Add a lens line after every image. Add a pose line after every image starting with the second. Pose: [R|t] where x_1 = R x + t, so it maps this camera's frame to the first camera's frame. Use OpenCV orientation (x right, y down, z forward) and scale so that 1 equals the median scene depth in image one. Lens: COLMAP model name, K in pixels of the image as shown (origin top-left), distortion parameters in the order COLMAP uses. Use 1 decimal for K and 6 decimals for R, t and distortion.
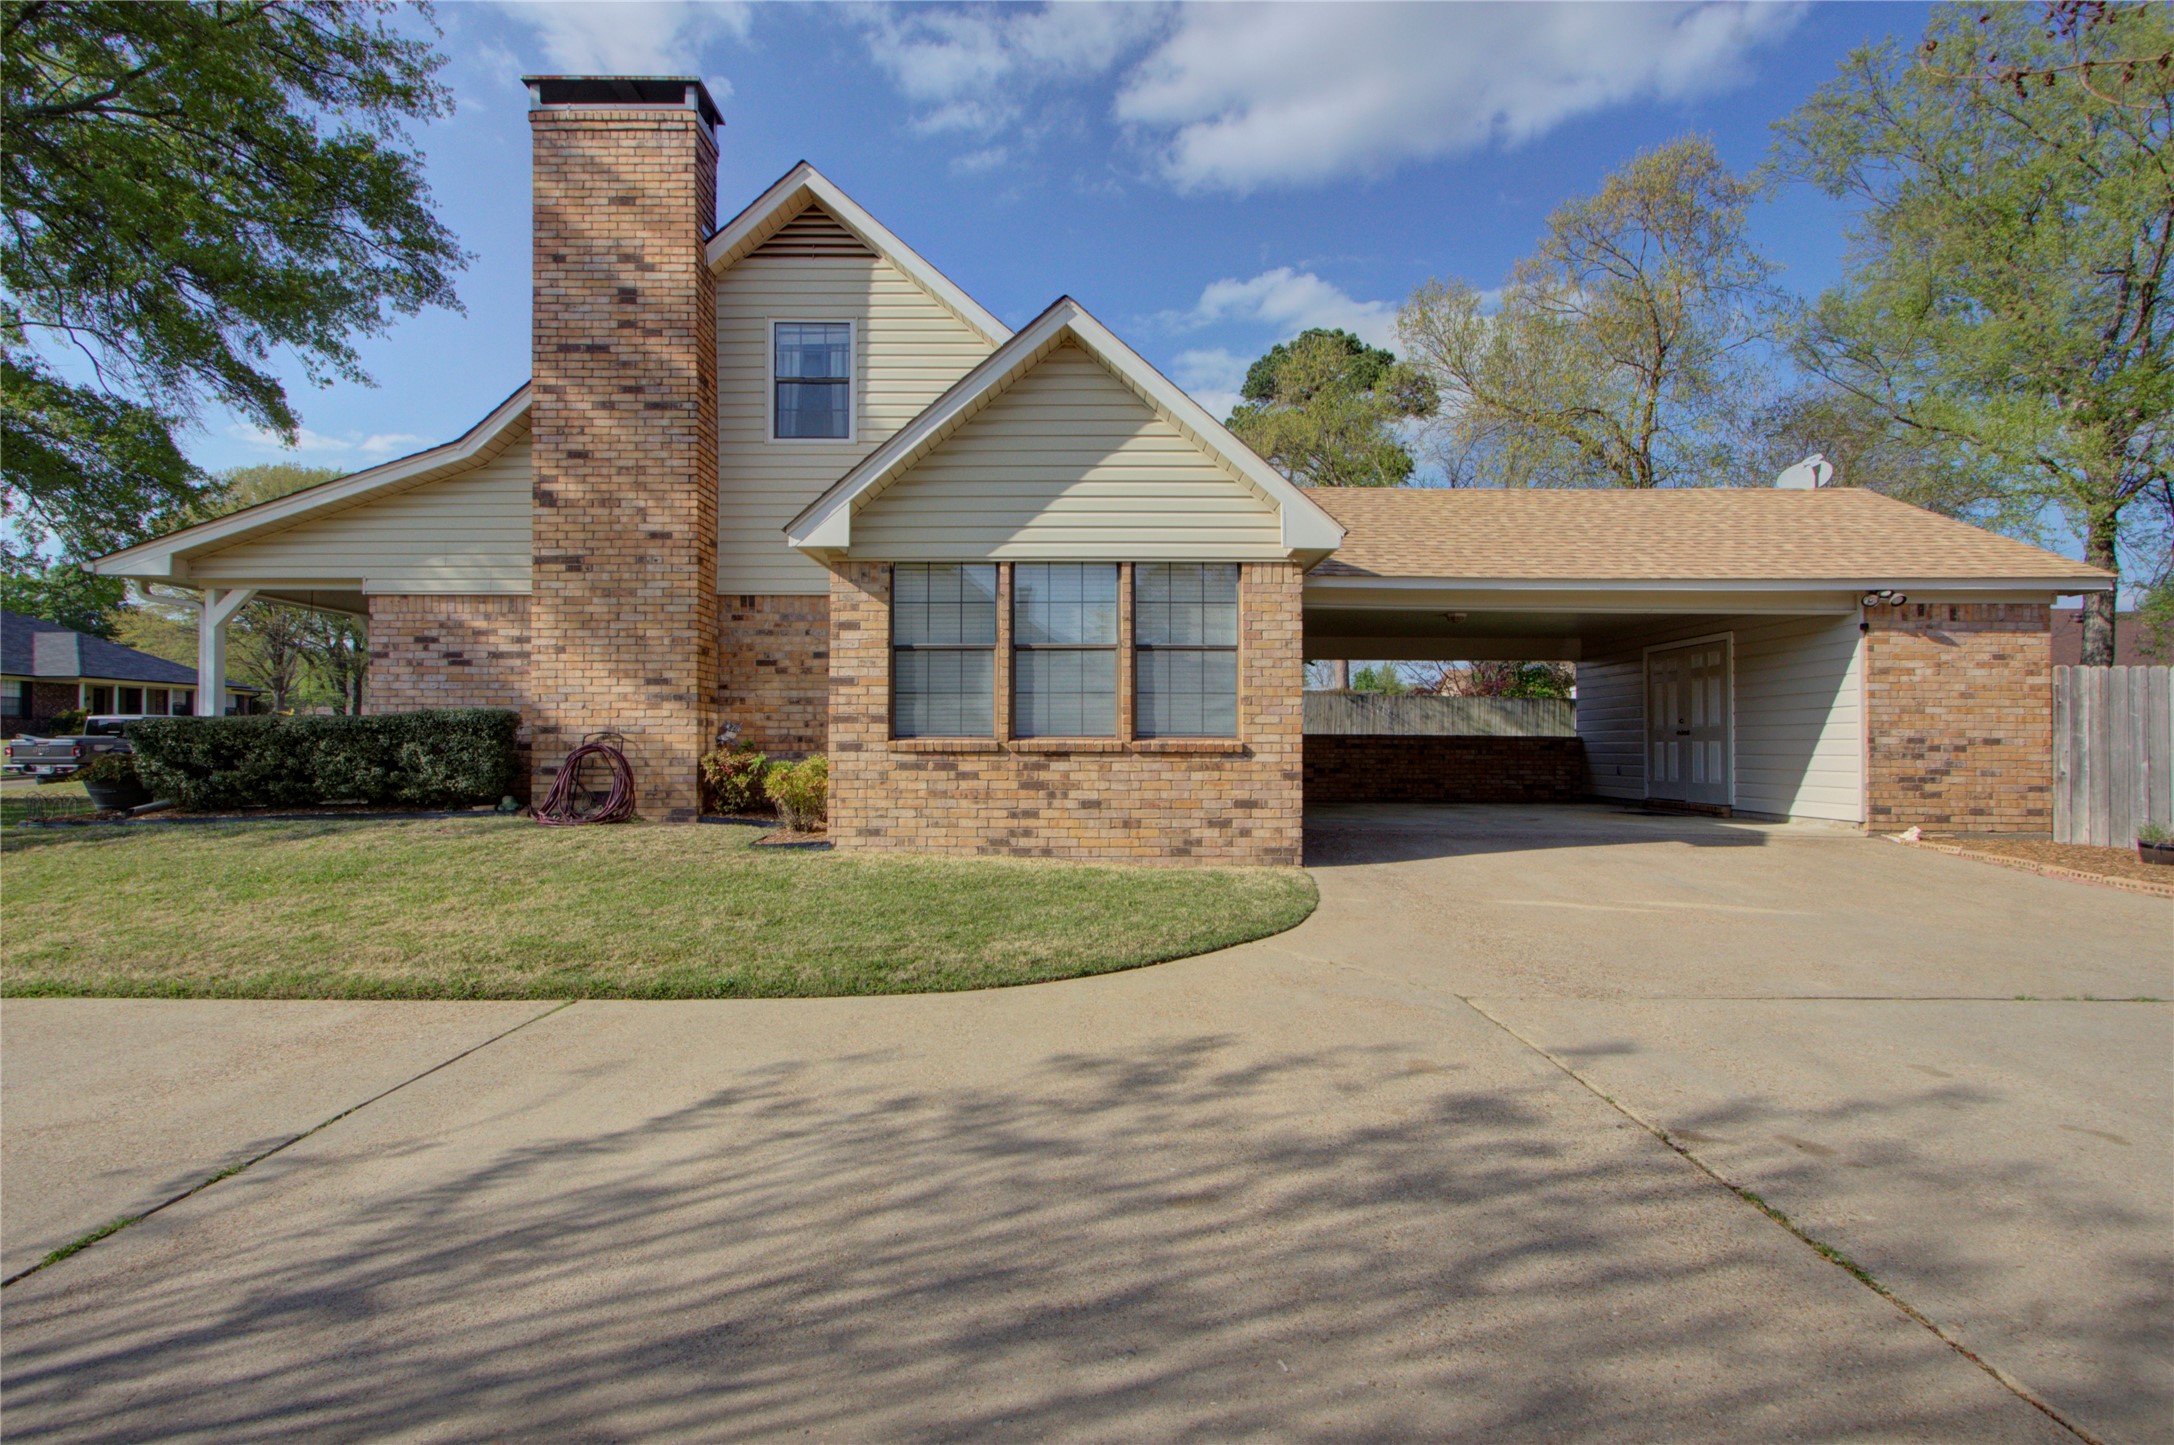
lens RADIAL K [[1052.6, 0, 1083.9], [0, 1052.6, 735.6], [0, 0, 1]] dist [-0.003214, -0.001125]
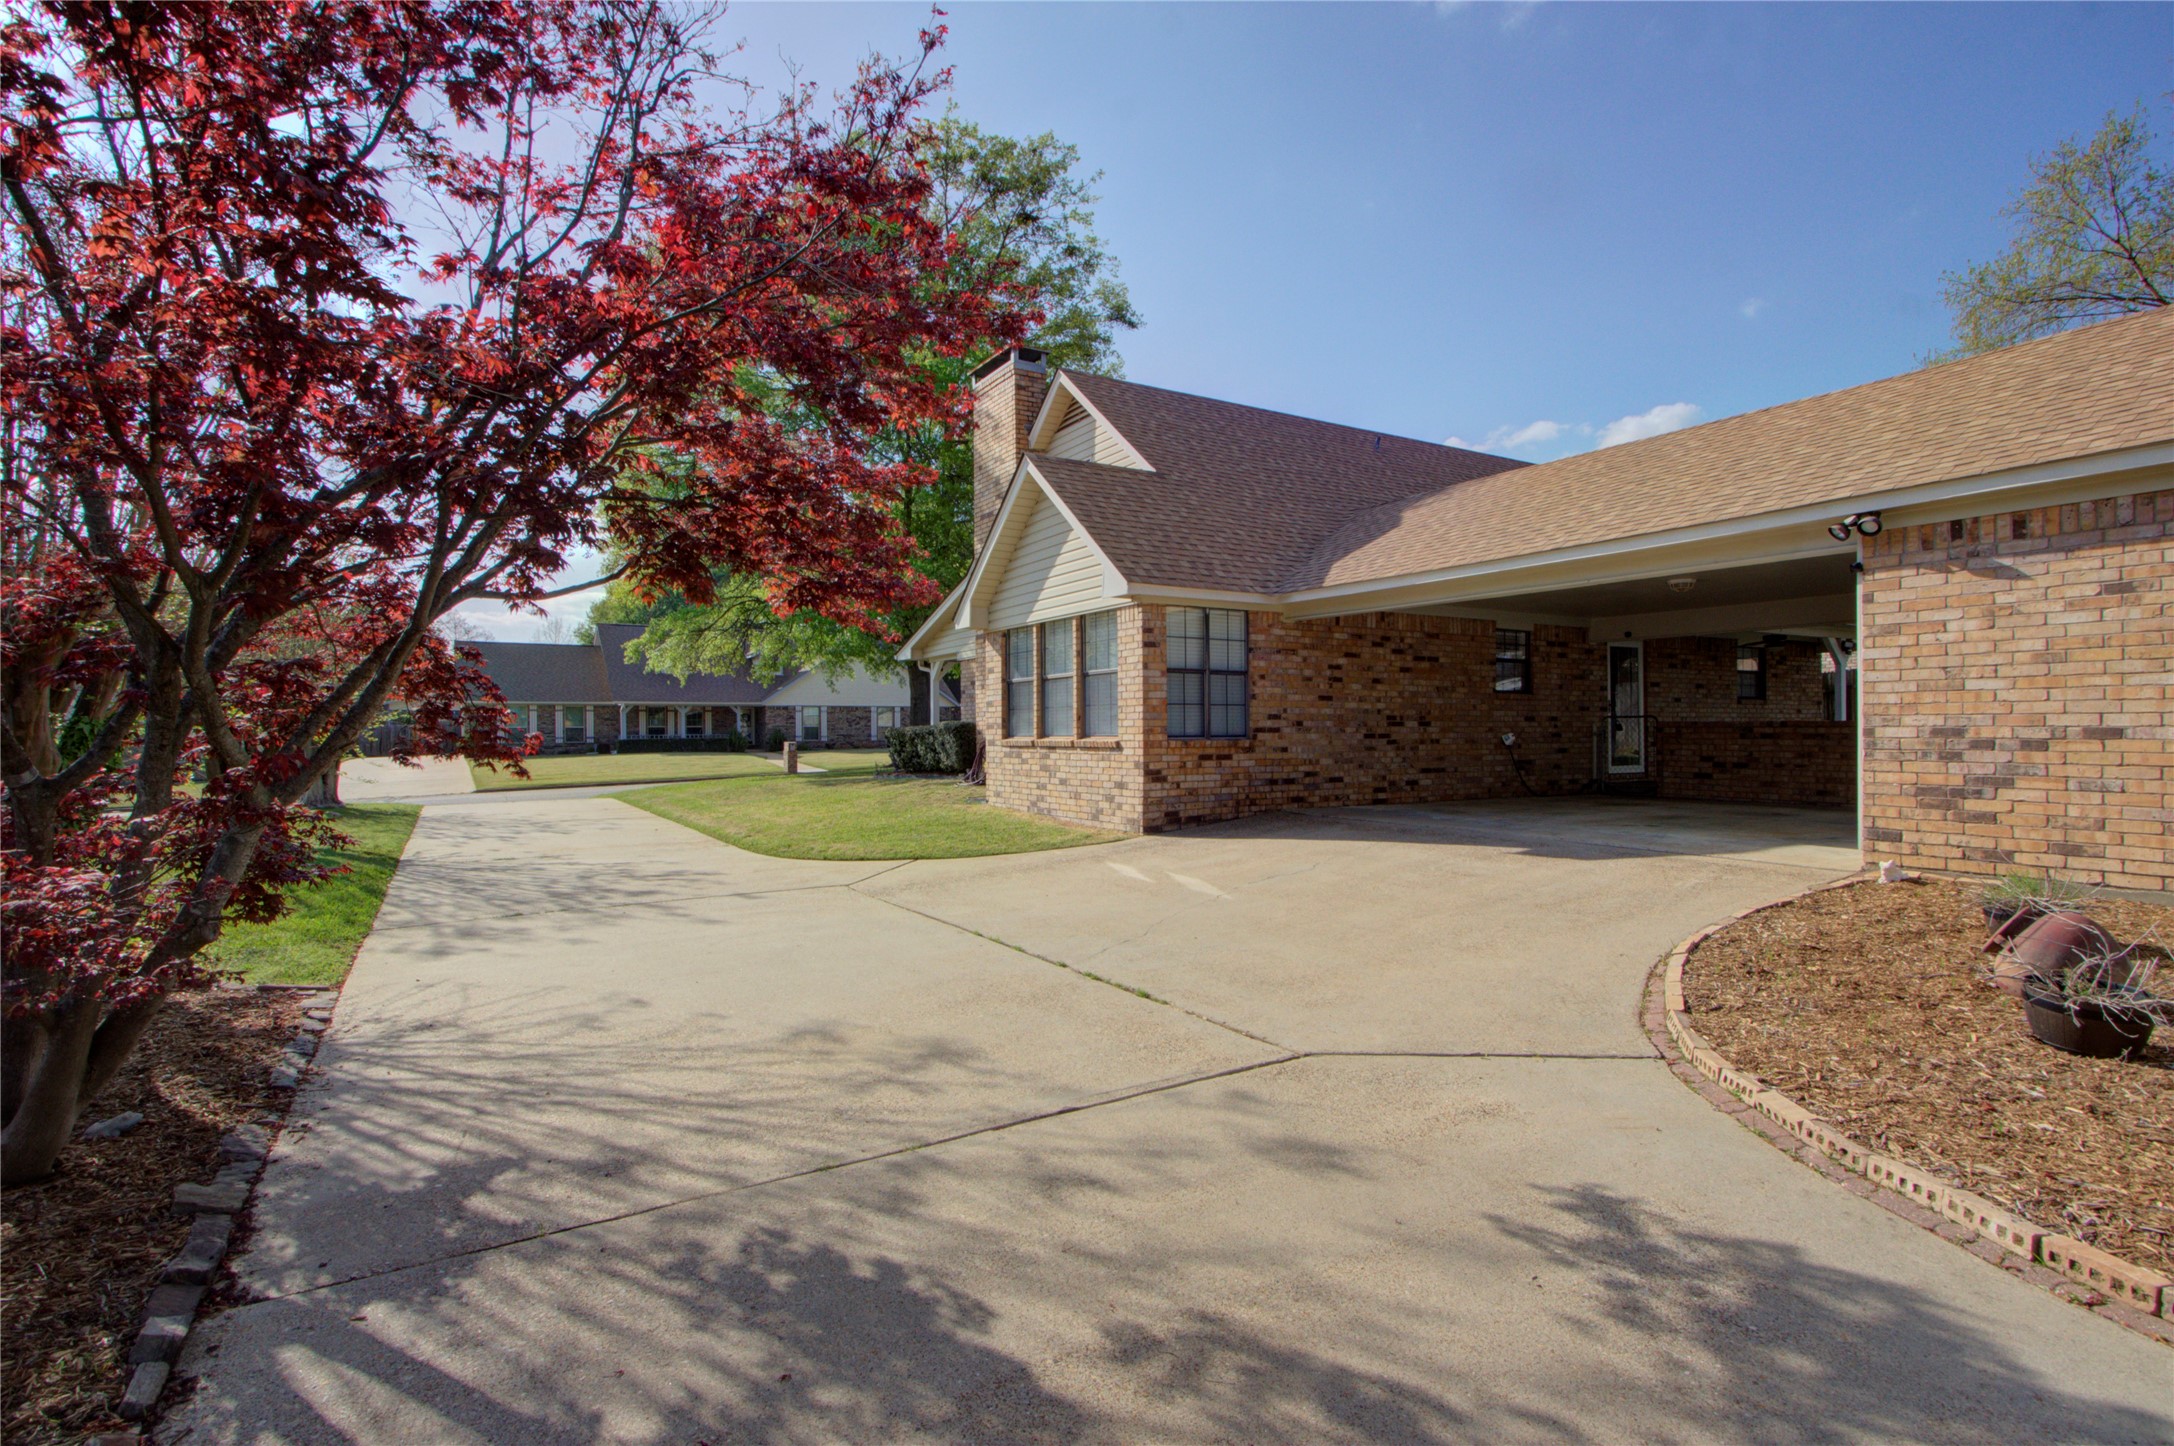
lens RADIAL K [[1052.6, 0, 1083.9], [0, 1052.6, 736.1], [0, 0, 1]] dist [-0.003214, -0.001125]
pose [[0.524474, -0.005606, -0.851408, 1.066563], [0.013715, 0.999904, 0.001865, -0.001435], [0.851316, -0.012656, 0.524501, 0.203041]]
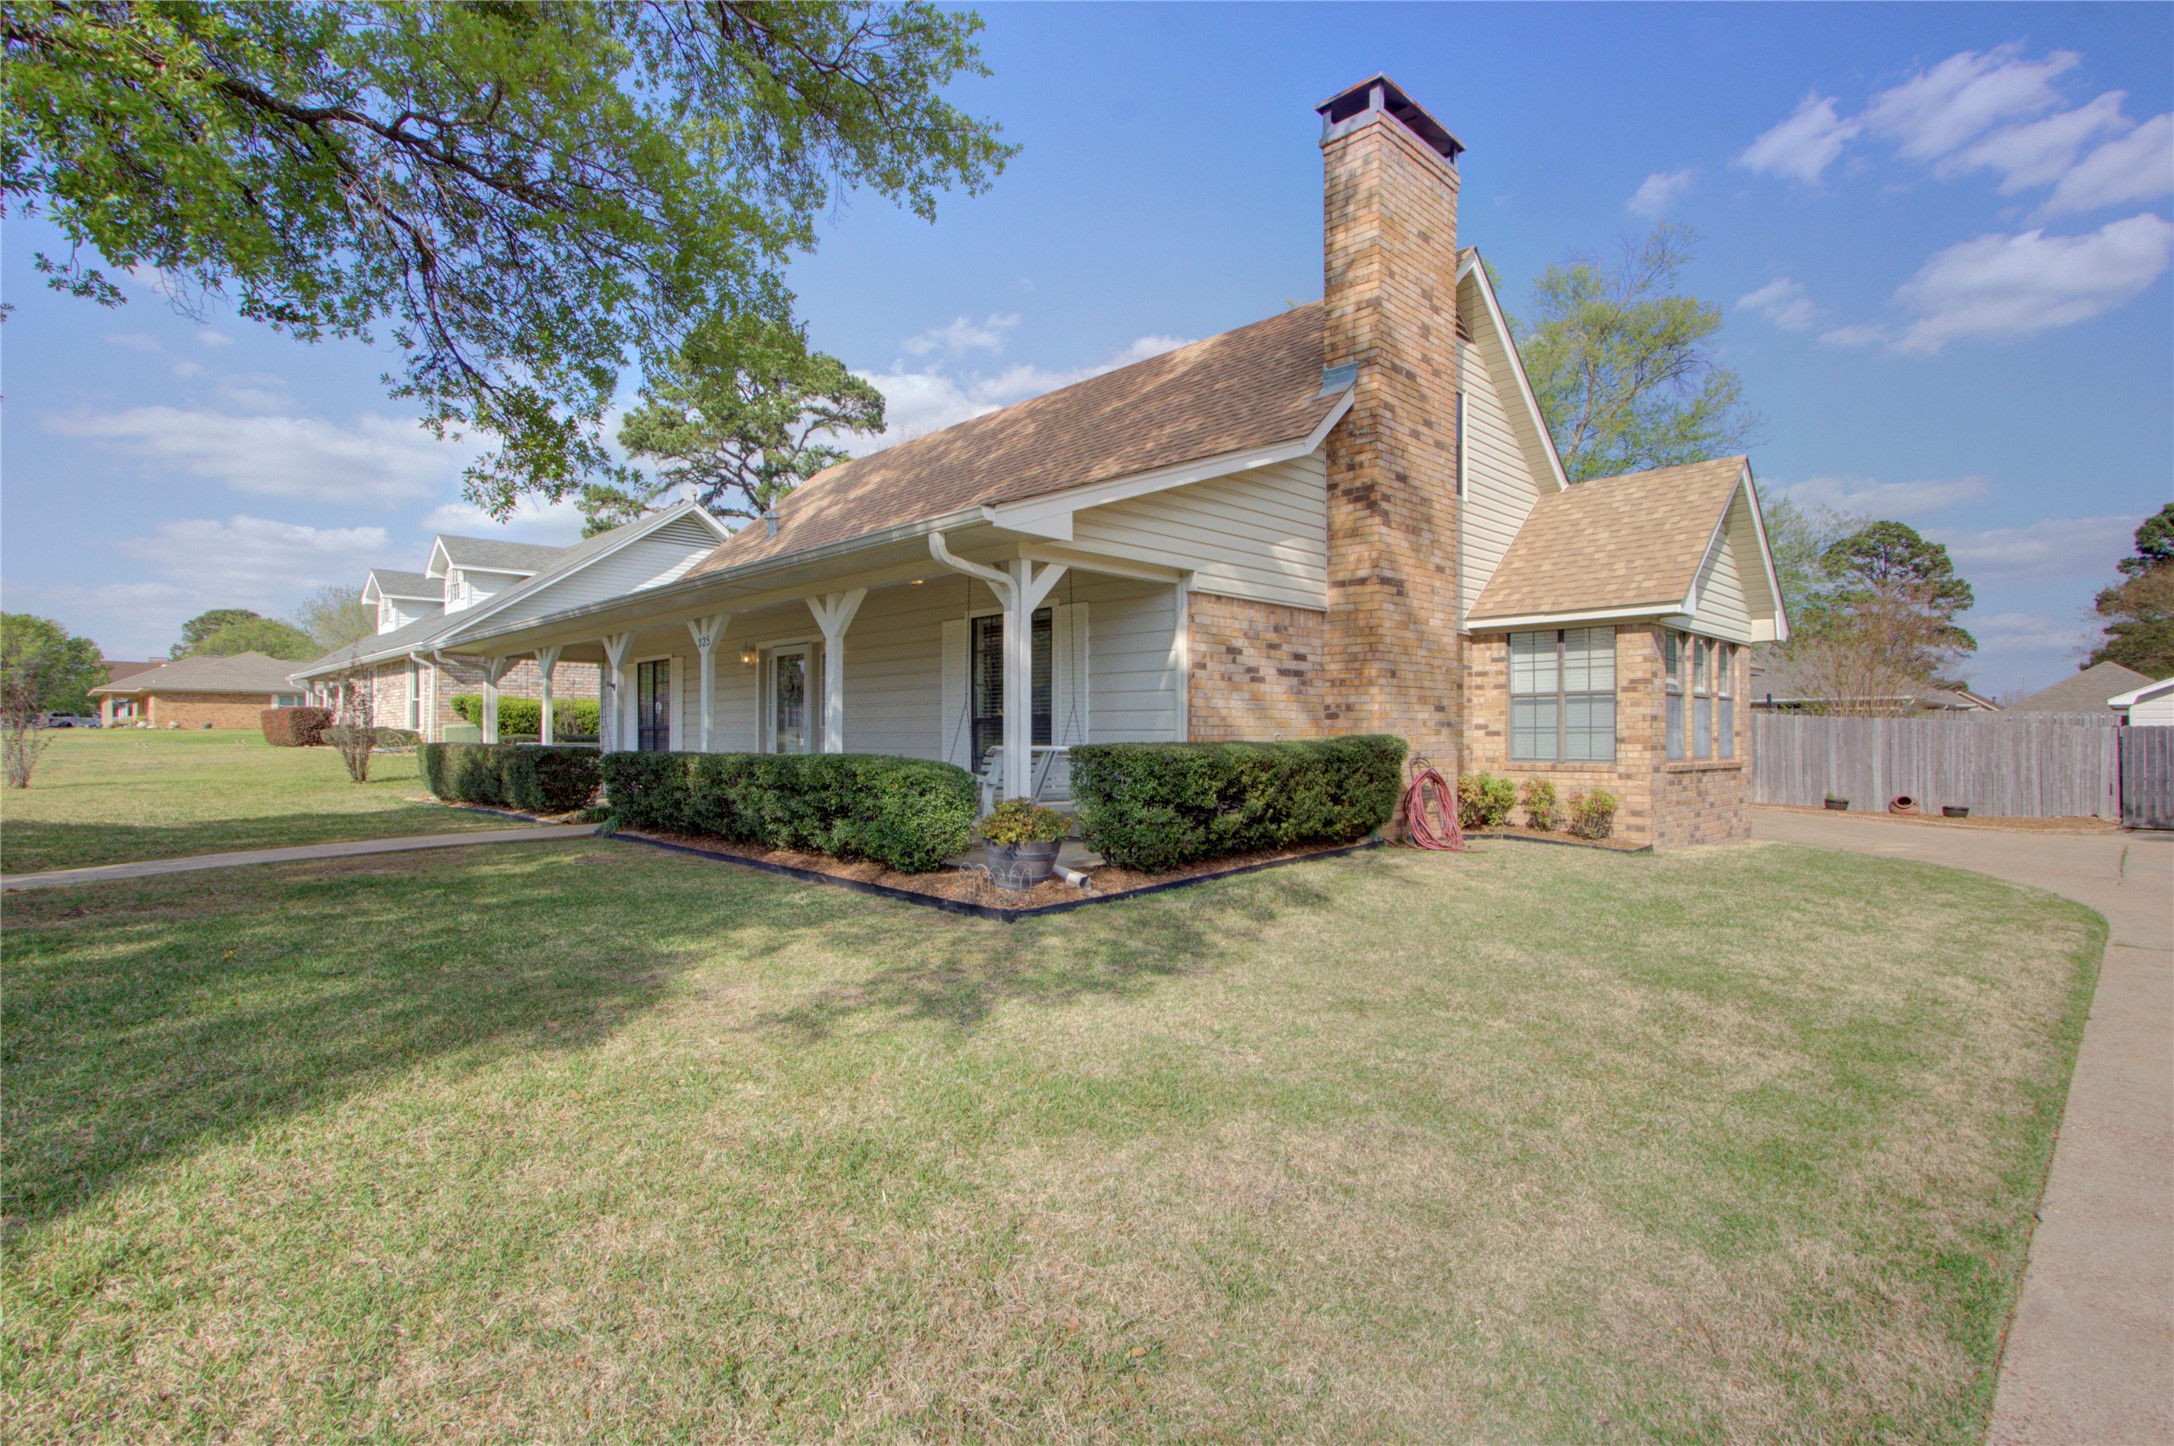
lens RADIAL K [[1052.6, 0, 1083.9], [0, 1052.6, 736.1], [0, 0, 1]] dist [-0.003214, -0.001125]
pose [[0.715561, 0.003032, 0.698544, -1.416664], [0.000829, 0.999986, -0.005189, -0.018388], [-0.698550, 0.004292, 0.715548, 0.508457]]
